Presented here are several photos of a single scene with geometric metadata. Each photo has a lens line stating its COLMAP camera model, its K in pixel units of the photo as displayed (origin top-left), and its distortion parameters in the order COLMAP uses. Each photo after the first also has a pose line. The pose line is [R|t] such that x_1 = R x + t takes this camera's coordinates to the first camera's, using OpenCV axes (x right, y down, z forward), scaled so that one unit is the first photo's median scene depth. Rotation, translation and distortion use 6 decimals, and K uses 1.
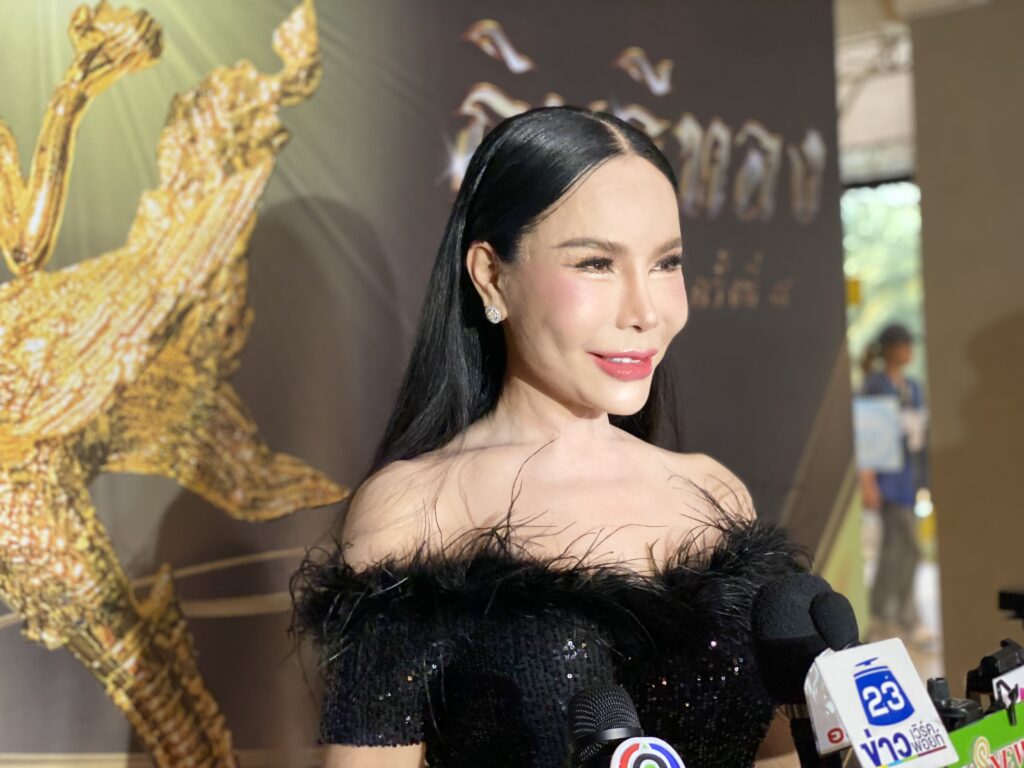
lens RADIAL K [[1483.0, 0, 513.5], [0, 1483.0, 394.2], [0, 0, 1]] dist [0.054999, 0.000000]
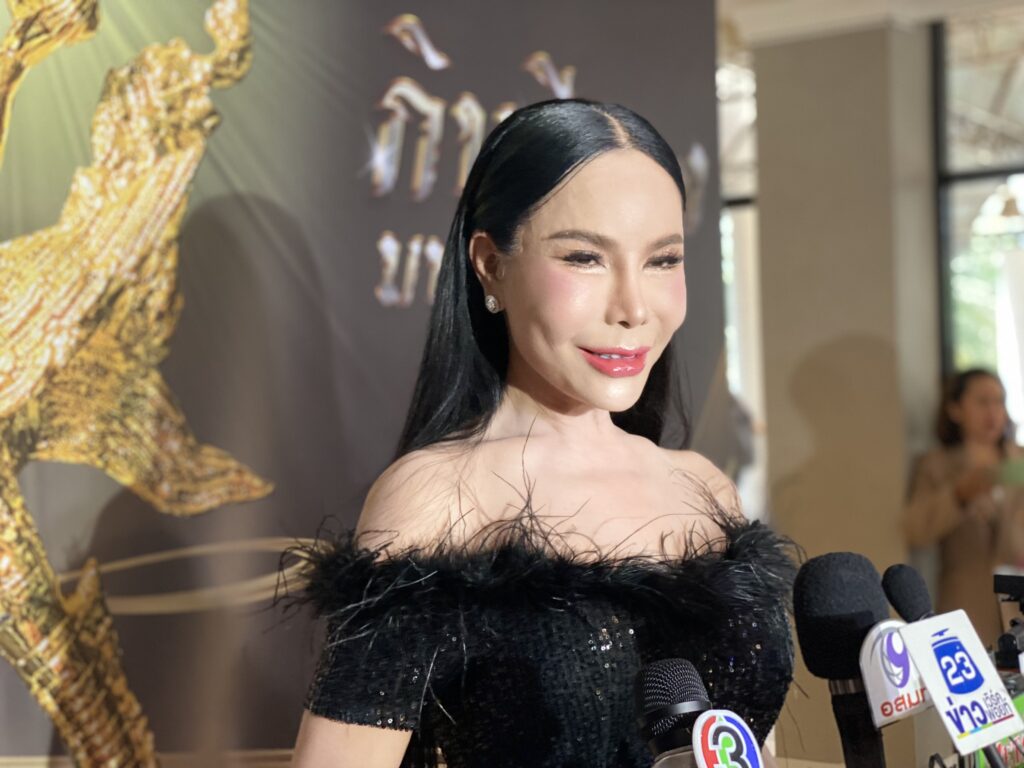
lens RADIAL K [[1483.0, 0, 511.1], [0, 1483.0, 391.8], [0, 0, 1]] dist [0.054999, 0.000000]
pose [[0.990418, 0.018237, 0.136896, -0.100009], [-0.016207, 0.999742, -0.015926, 0.018327], [-0.137151, 0.013555, 0.990457, 0.013629]]
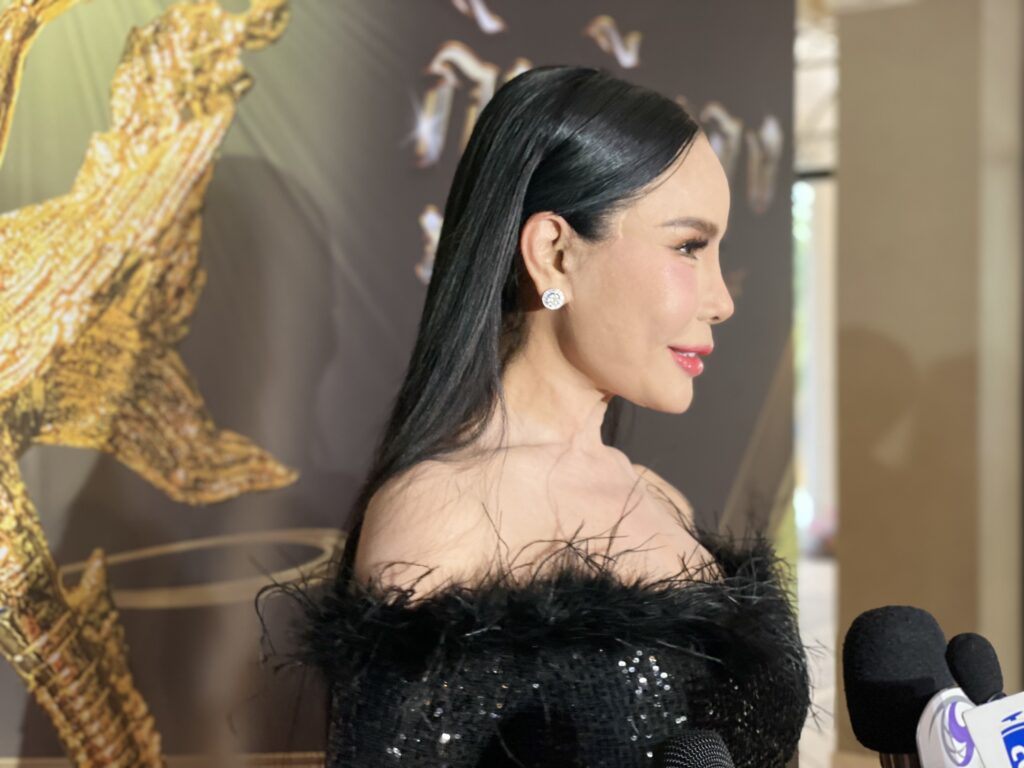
lens RADIAL K [[1483.0, 0, 498.8], [0, 1483.0, 382.5], [0, 0, 1]] dist [0.054999, 0.000000]
pose [[0.995594, 0.048430, 0.080299, -0.069834], [-0.049017, 0.998784, 0.005343, -0.002833], [-0.079942, -0.009255, 0.996757, 0.083678]]
